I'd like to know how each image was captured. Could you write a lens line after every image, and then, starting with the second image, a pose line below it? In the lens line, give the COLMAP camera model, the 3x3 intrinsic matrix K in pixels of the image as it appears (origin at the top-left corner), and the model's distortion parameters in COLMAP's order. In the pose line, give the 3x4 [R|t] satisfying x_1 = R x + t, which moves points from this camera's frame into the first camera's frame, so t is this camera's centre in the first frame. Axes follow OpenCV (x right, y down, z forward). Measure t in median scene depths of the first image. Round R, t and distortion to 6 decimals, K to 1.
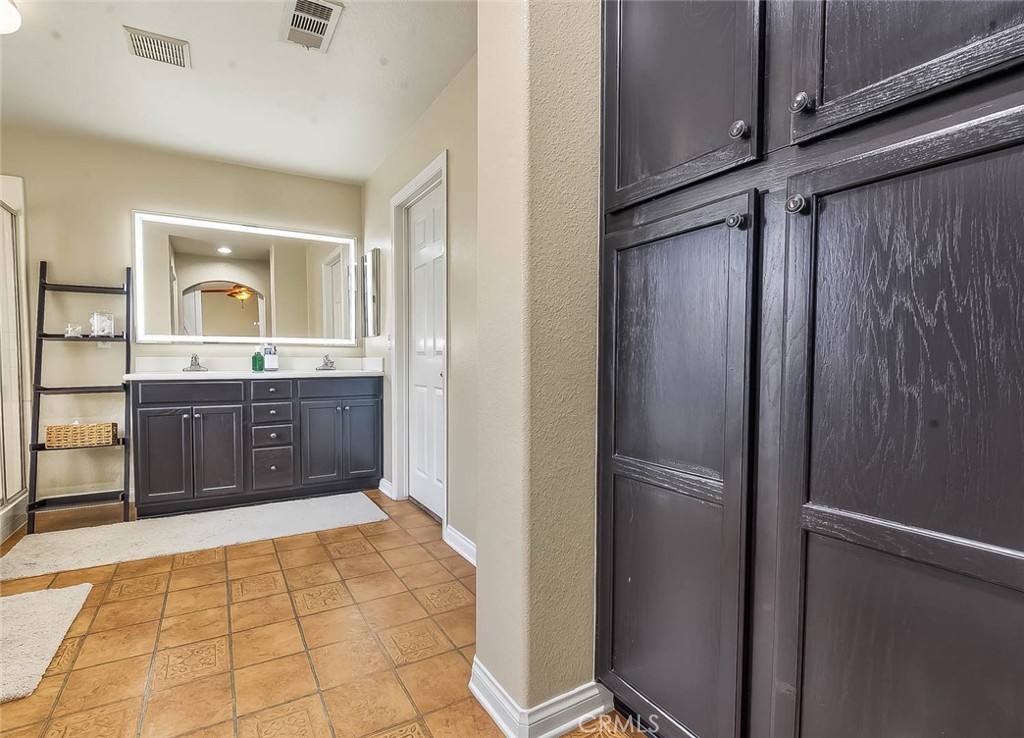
lens RADIAL K [[502.0, 0, 509.3], [0, 502.0, 373.1], [0, 0, 1]] dist [-0.003306, -0.001780]
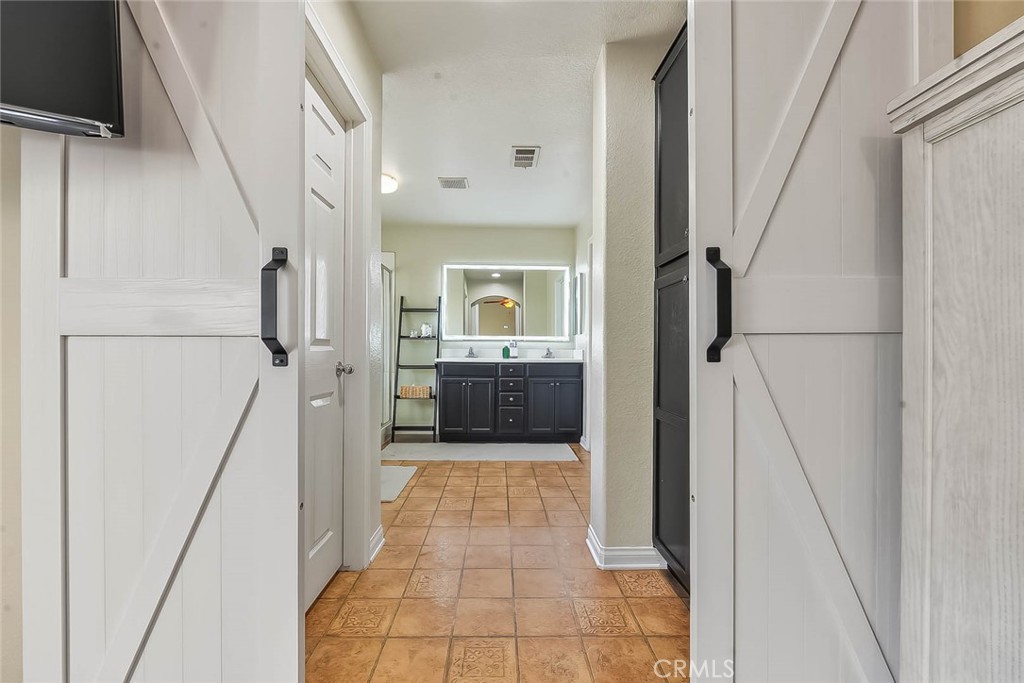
lens RADIAL K [[449.9, 0, 512.0], [0, 449.9, 341.5], [0, 0, 1]] dist [0.000248, -0.000021]
pose [[0.877899, -0.003234, -0.478836, 0.207322], [-0.020105, 0.998846, -0.043606, 0.006109], [0.478424, 0.047909, 0.876821, -0.241227]]
